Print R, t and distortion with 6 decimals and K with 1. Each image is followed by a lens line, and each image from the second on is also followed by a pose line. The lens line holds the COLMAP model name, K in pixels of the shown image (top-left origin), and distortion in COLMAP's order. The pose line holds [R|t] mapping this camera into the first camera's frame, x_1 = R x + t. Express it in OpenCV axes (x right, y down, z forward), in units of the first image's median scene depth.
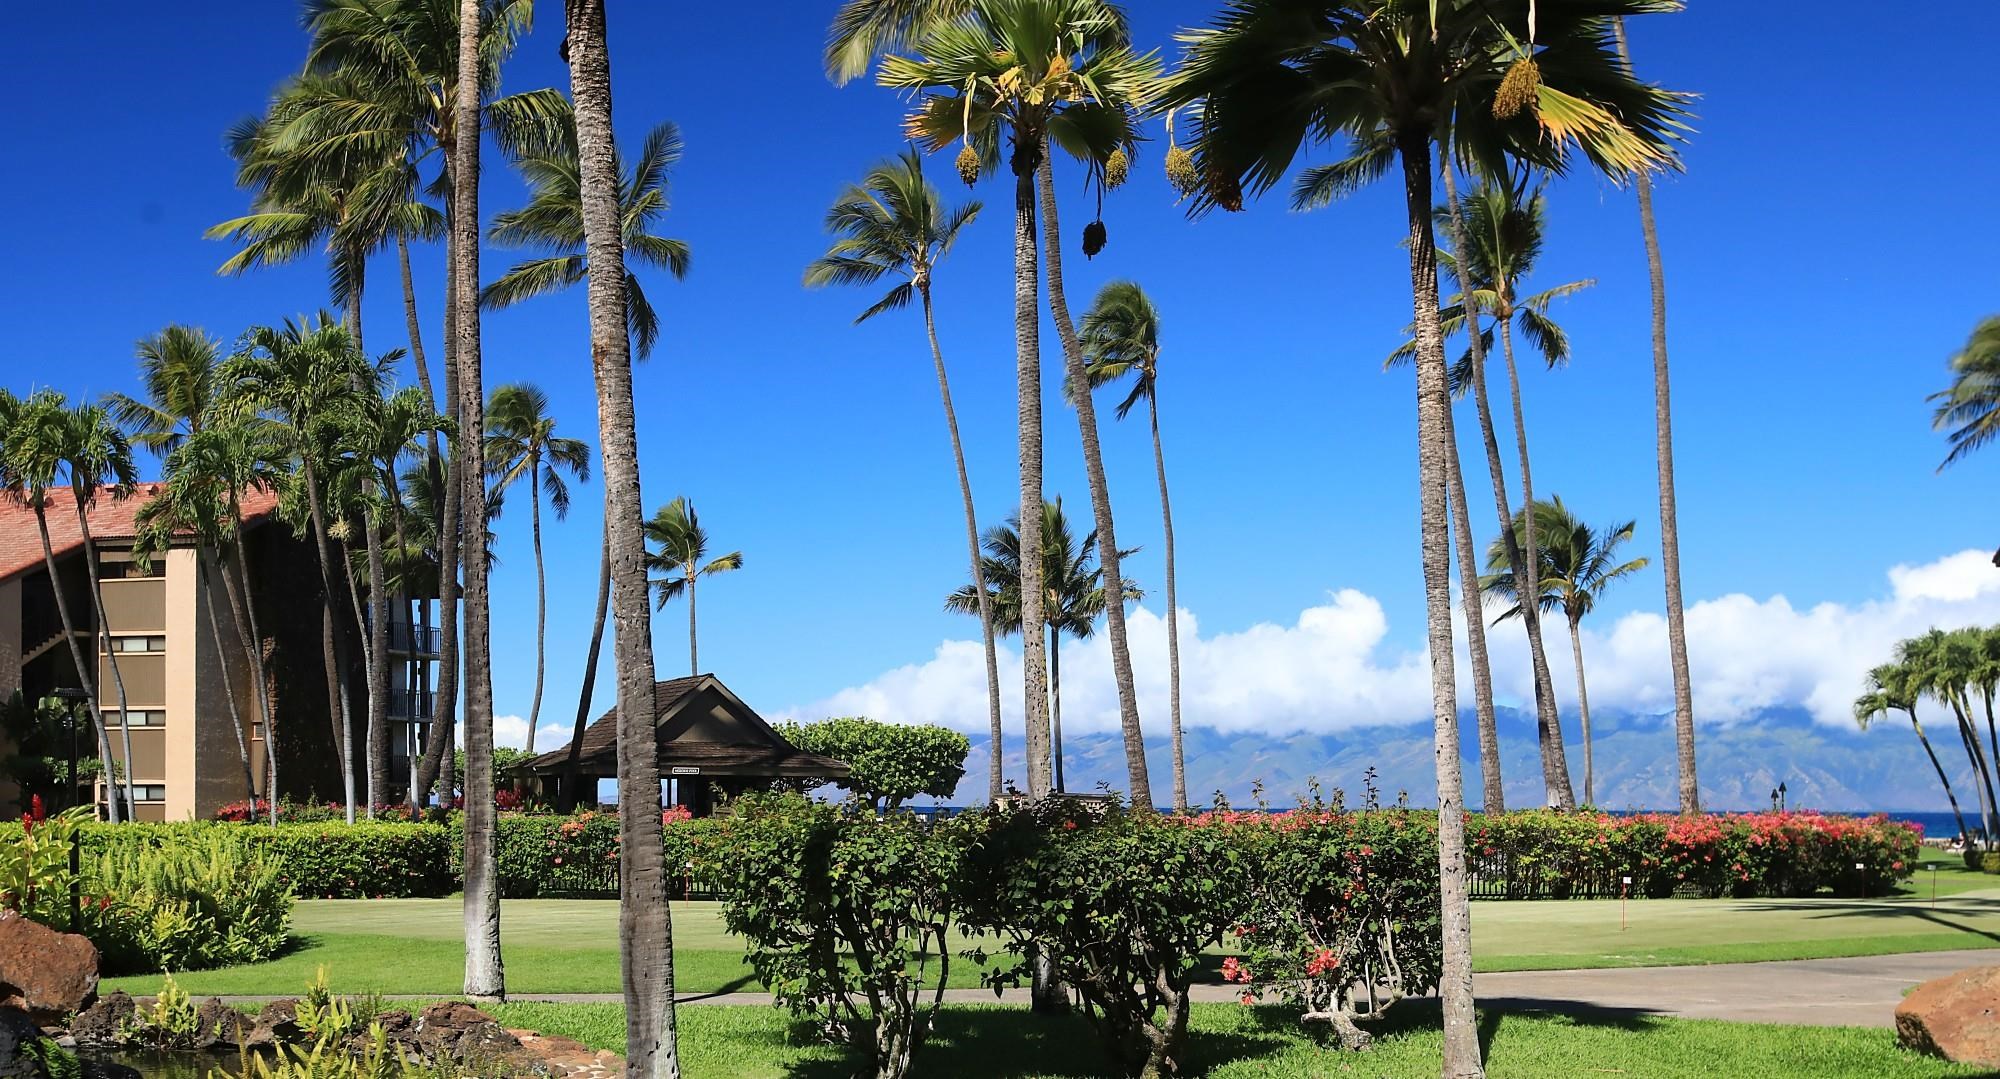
lens RADIAL K [[2291.8, 0, 968.8], [0, 2291.8, 813.3], [0, 0, 1]] dist [0.045896, 0.000000]
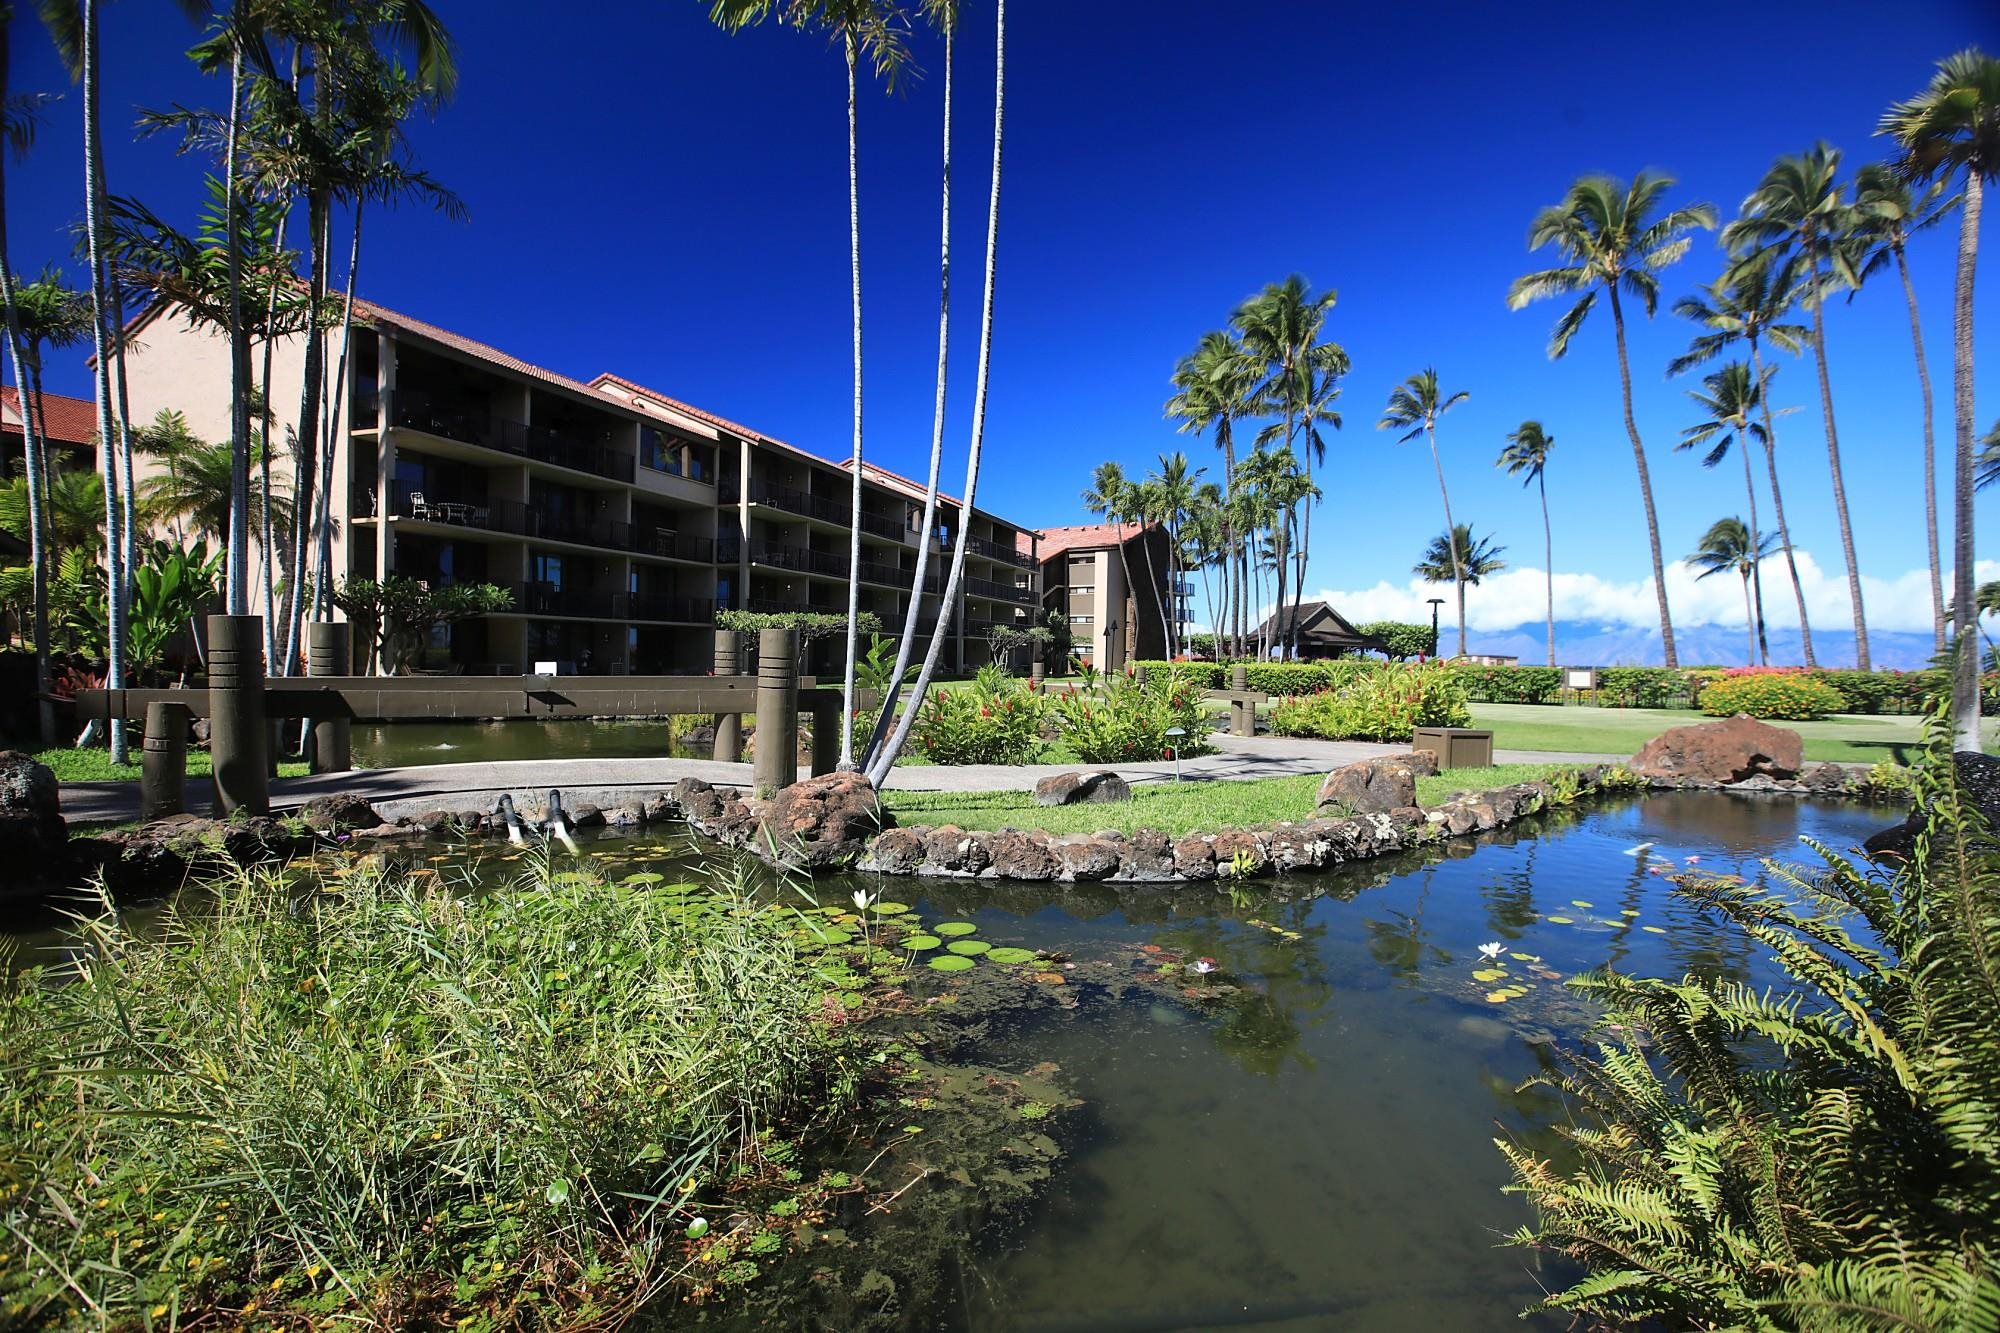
lens RADIAL K [[917.7, 0, 1000.1], [0, 917.7, 672.3], [0, 0, 1]] dist [-0.045280, 0.013444]
pose [[0.947856, 0.020147, -0.318061, -0.202100], [-0.015973, 0.999749, 0.015727, 0.002062], [0.318298, -0.009827, 0.947940, 0.041483]]
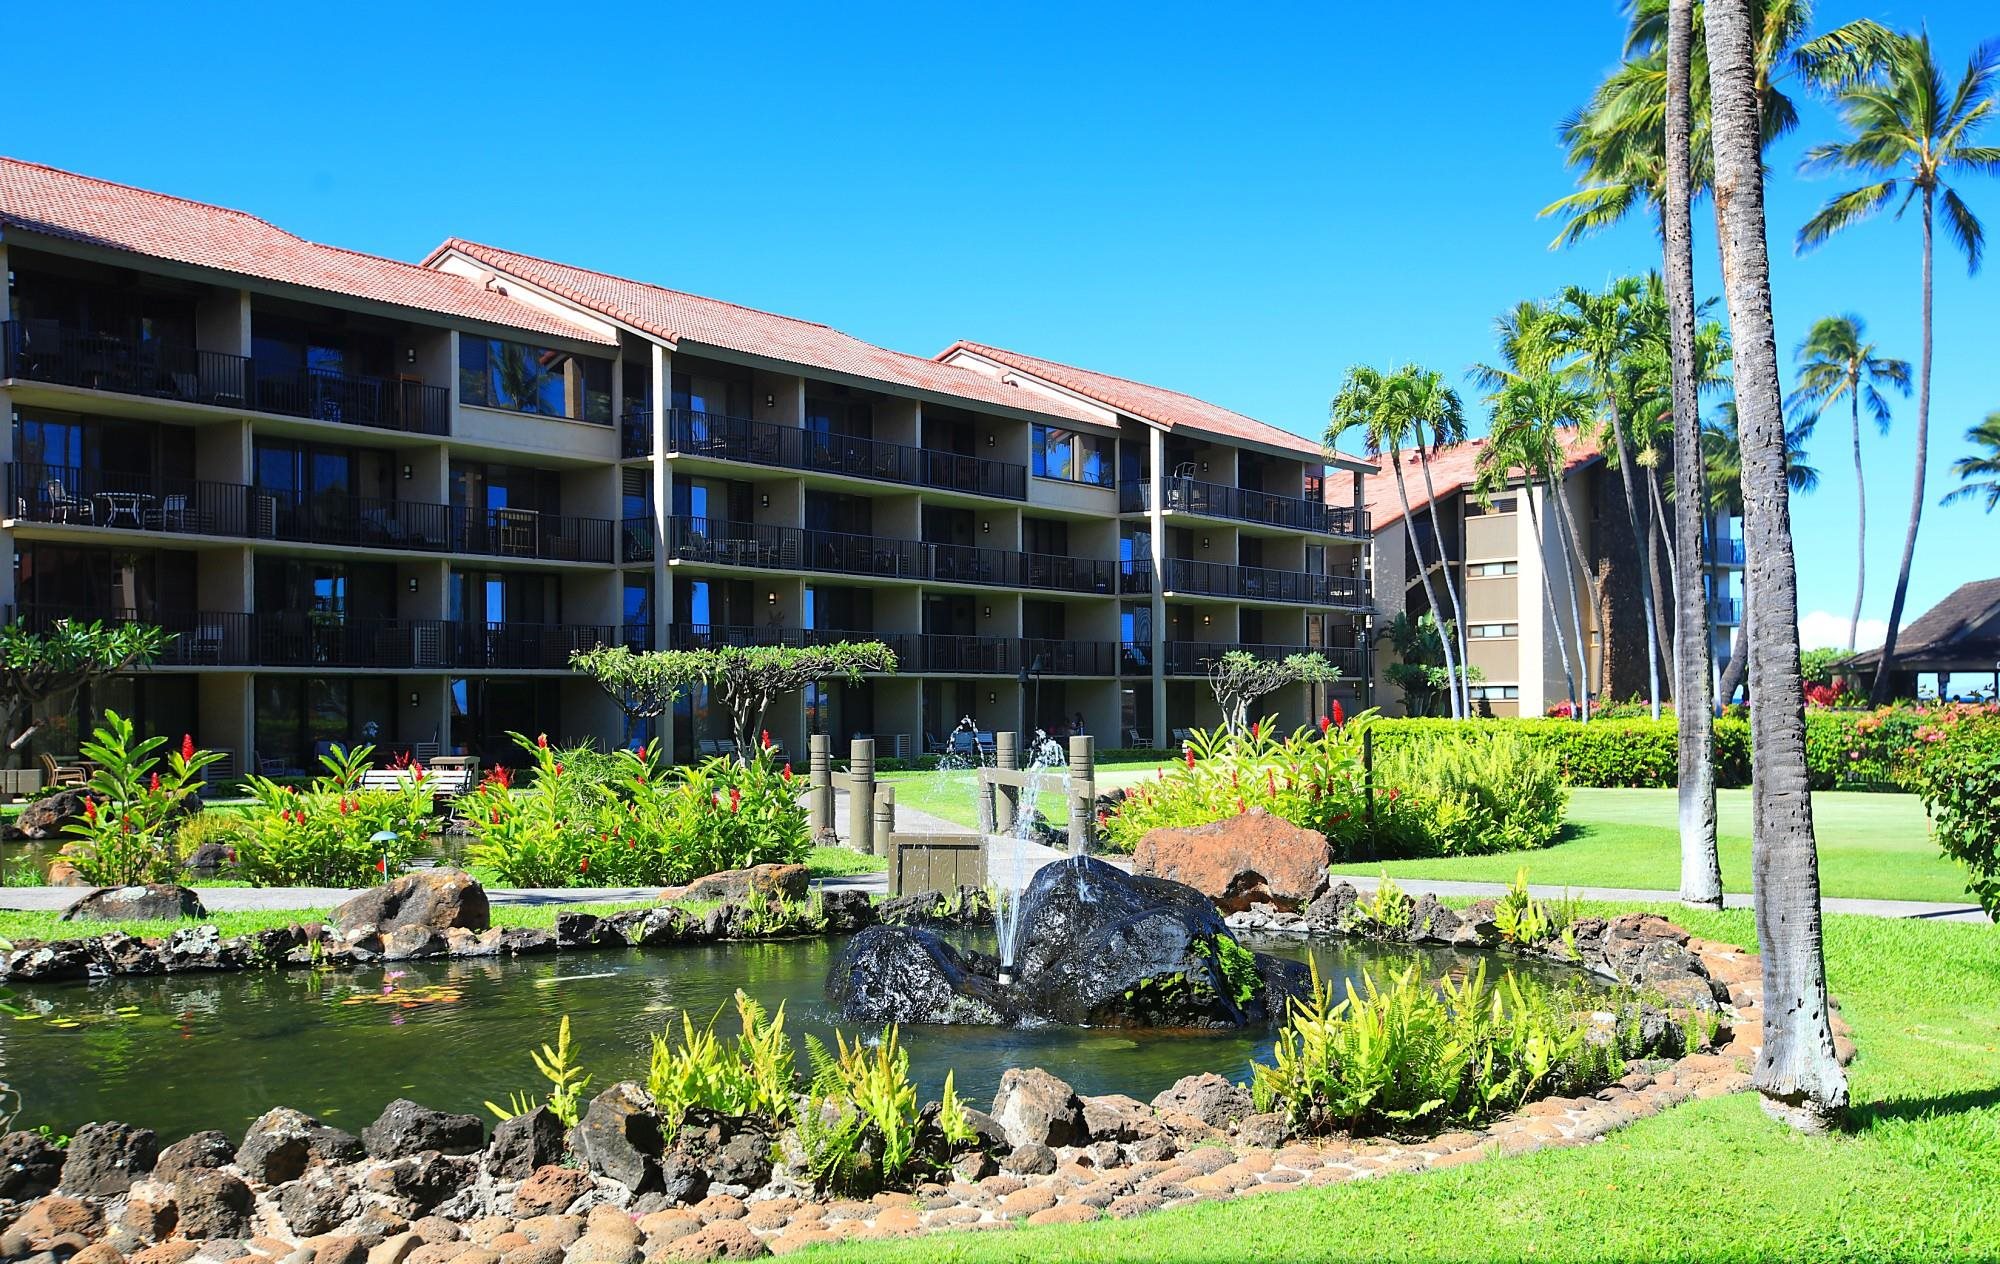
lens RADIAL K [[1923.5, 0, 1017.5], [0, 1923.5, 705.5], [0, 0, 1]] dist [0.054870, 0.000000]
pose [[0.824435, -0.007752, -0.565904, 0.005689], [0.007178, 0.999969, -0.003241, -0.001426], [0.565912, -0.001390, 0.824465, 0.043437]]
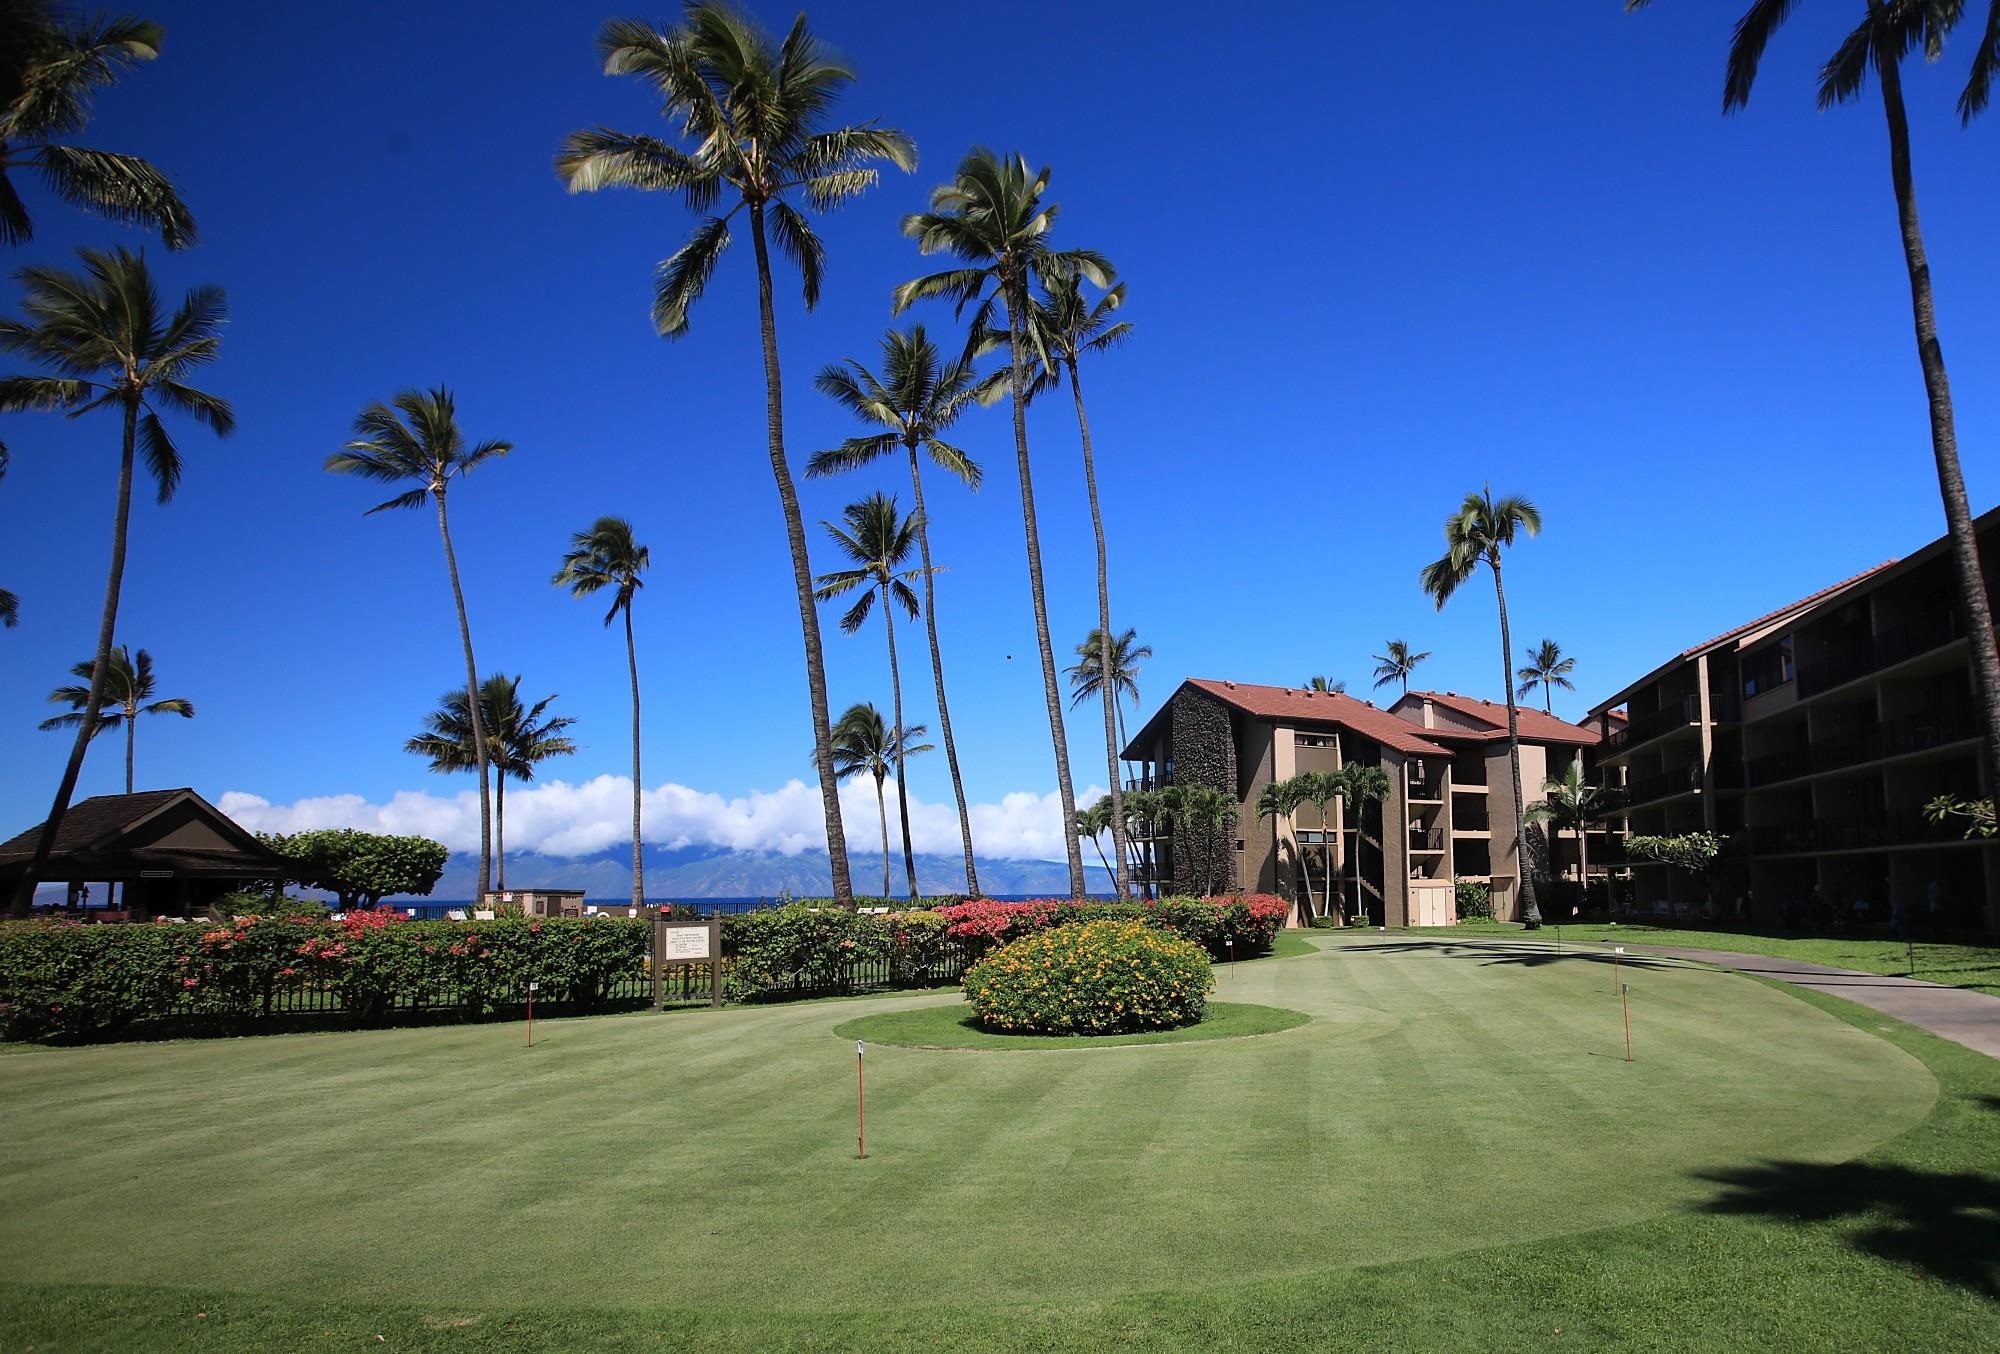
lens RADIAL K [[1157.1, 0, 1232.5], [0, 1157.1, 765.7], [0, 0, 1]] dist [-0.029372, 0.014004]
pose [[0.767755, 0.053551, 0.638501, -0.121306], [0.019465, 0.994092, -0.106780, -0.002603], [-0.640447, 0.094410, 0.762177, 0.375283]]
